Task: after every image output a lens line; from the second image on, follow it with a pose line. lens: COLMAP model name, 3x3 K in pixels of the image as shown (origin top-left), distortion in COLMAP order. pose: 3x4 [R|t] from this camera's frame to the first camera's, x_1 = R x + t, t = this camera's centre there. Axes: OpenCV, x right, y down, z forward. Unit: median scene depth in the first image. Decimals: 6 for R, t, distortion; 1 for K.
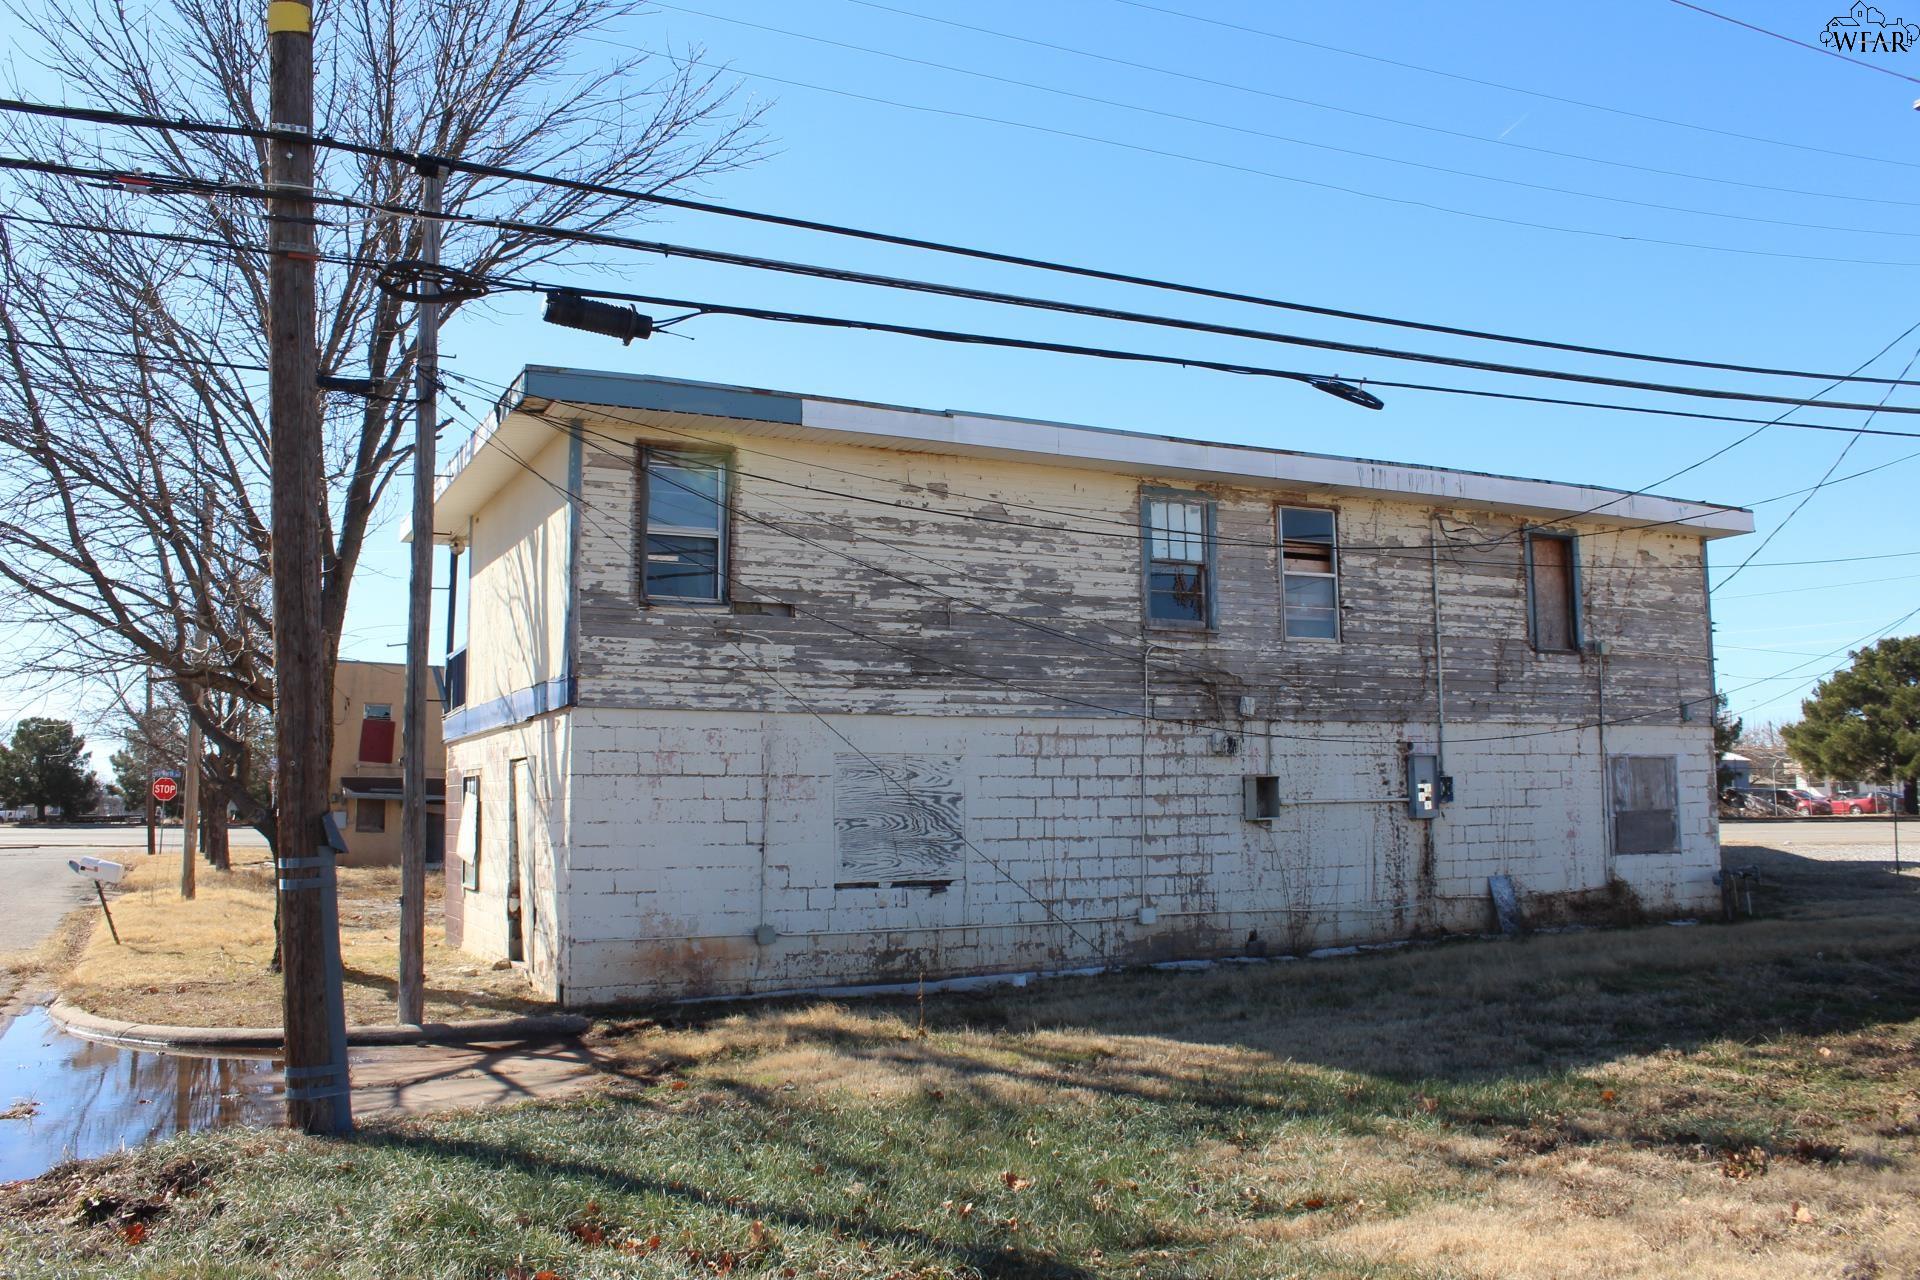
lens RADIAL K [[1566.8, 0, 960.0], [0, 1566.8, 640.0], [0, 0, 1]] dist [-0.153924, 0.159786]
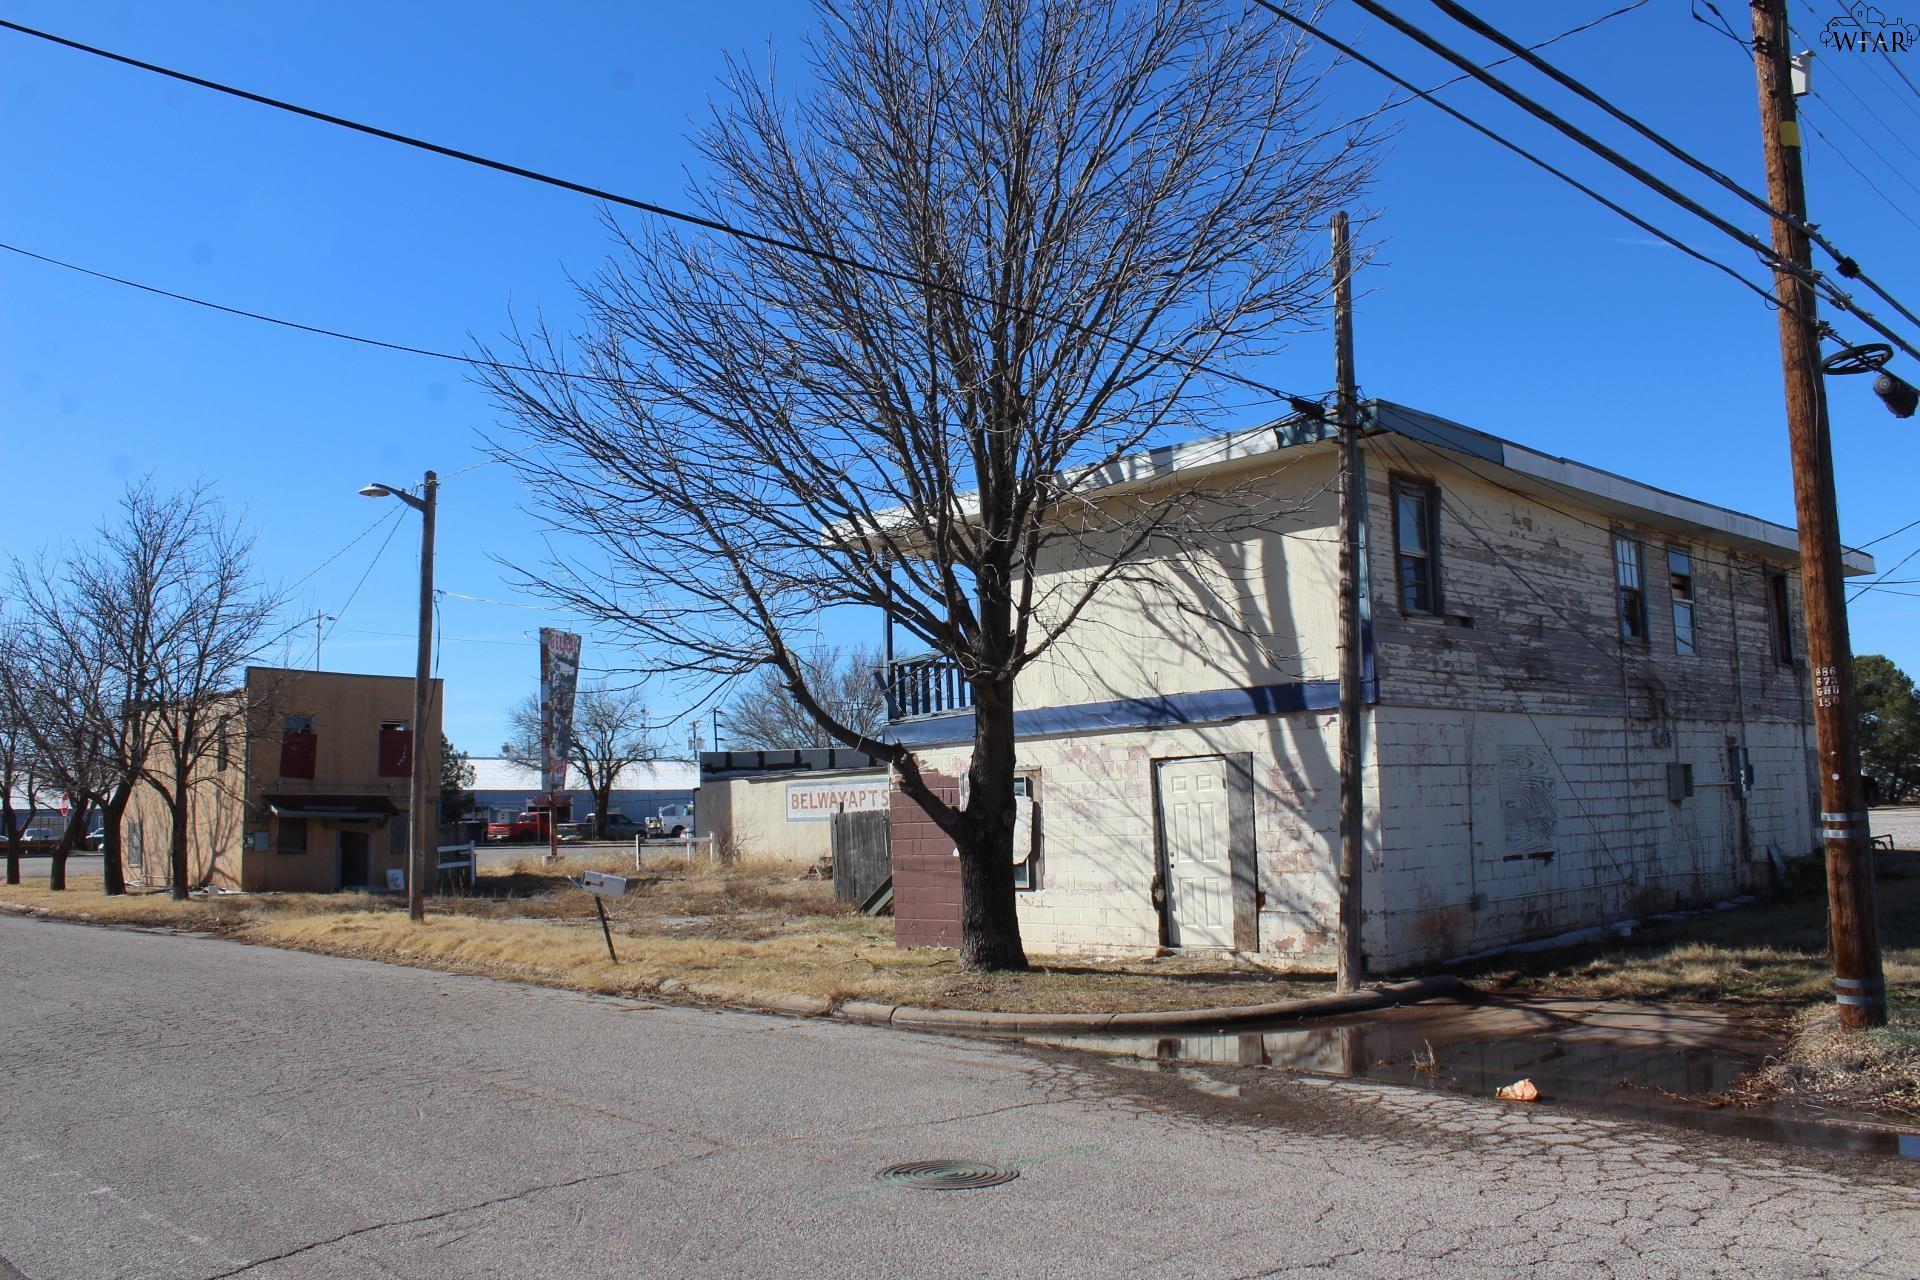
lens RADIAL K [[1566.8, 0, 960.0], [0, 1566.8, 640.0], [0, 0, 1]] dist [-0.153924, 0.159786]
pose [[0.954685, 0.014299, 0.297274, -0.793746], [-0.010993, 0.999858, -0.012791, 0.012431], [-0.297415, 0.008943, 0.954706, 0.016937]]
